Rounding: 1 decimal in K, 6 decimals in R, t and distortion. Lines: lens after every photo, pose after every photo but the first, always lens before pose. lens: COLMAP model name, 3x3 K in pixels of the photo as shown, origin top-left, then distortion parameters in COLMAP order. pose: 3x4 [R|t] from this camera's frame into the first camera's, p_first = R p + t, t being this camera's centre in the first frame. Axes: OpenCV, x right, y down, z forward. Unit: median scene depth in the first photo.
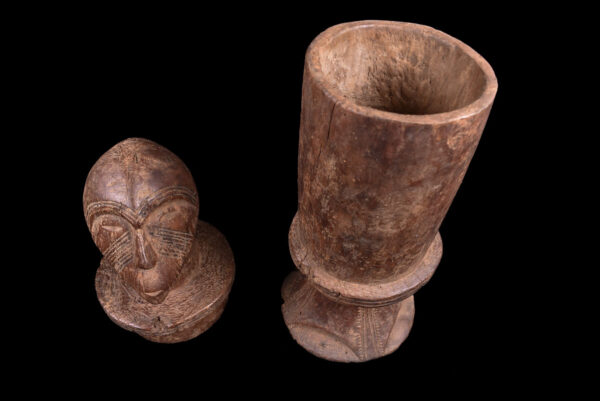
lens RADIAL K [[462.8, 0, 300.0], [0, 462.8, 200.5], [0, 0, 1]] dist [-0.096349, 0.005374]
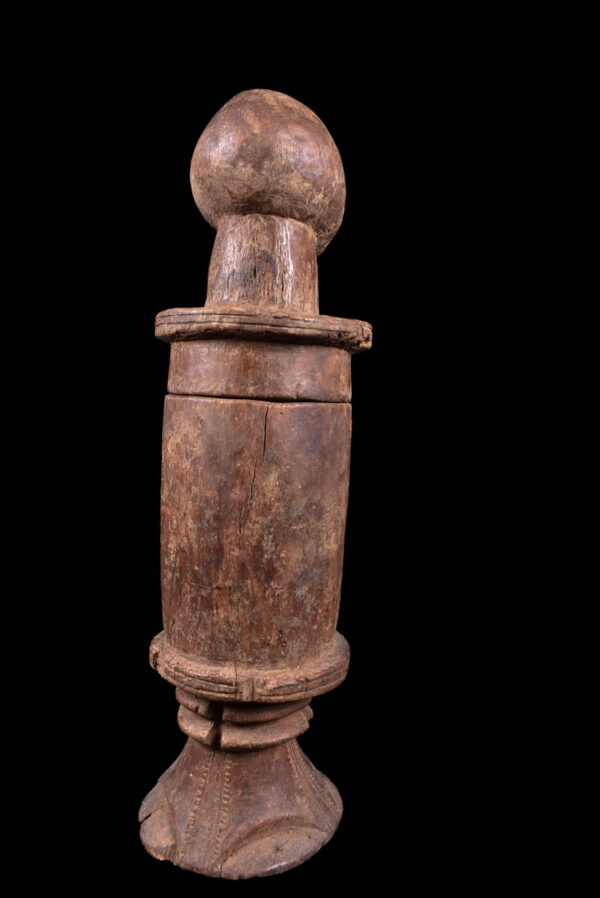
lens RADIAL K [[692.7, 0, 300.0], [0, 692.7, 449.0], [0, 0, 1]] dist [-0.096349, 0.005374]
pose [[0.578806, -0.073423, 0.812153, -0.978739], [0.580918, 0.736073, -0.347464, 0.372792], [-0.572292, 0.672908, 0.468696, 0.262440]]
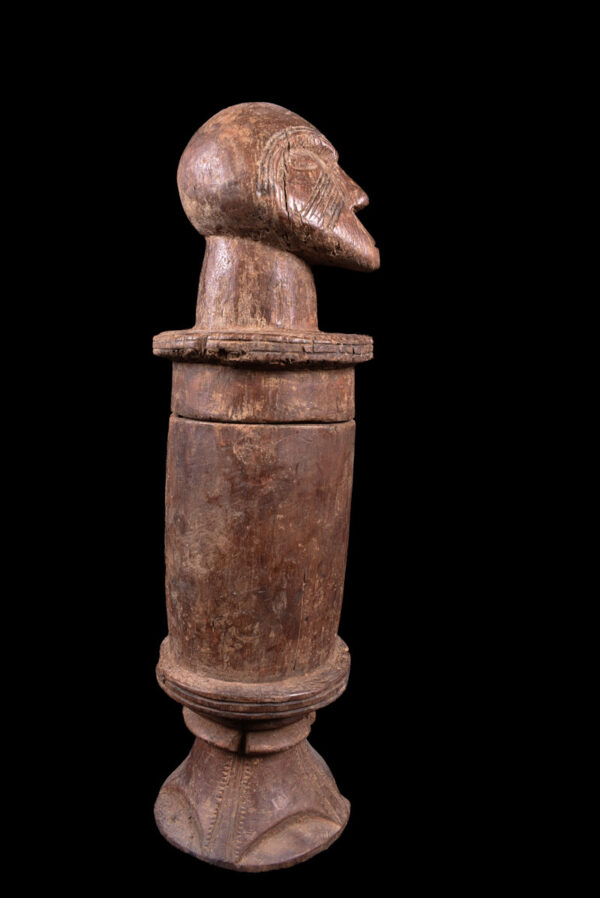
lens RADIAL K [[692.7, 0, 300.0], [0, 692.7, 449.0], [0, 0, 1]] dist [-0.096349, 0.005374]
pose [[0.858794, 0.074584, -0.506863, 1.051107], [-0.377494, 0.760997, -0.527620, 0.535004], [0.346369, 0.644454, 0.681695, 0.001505]]
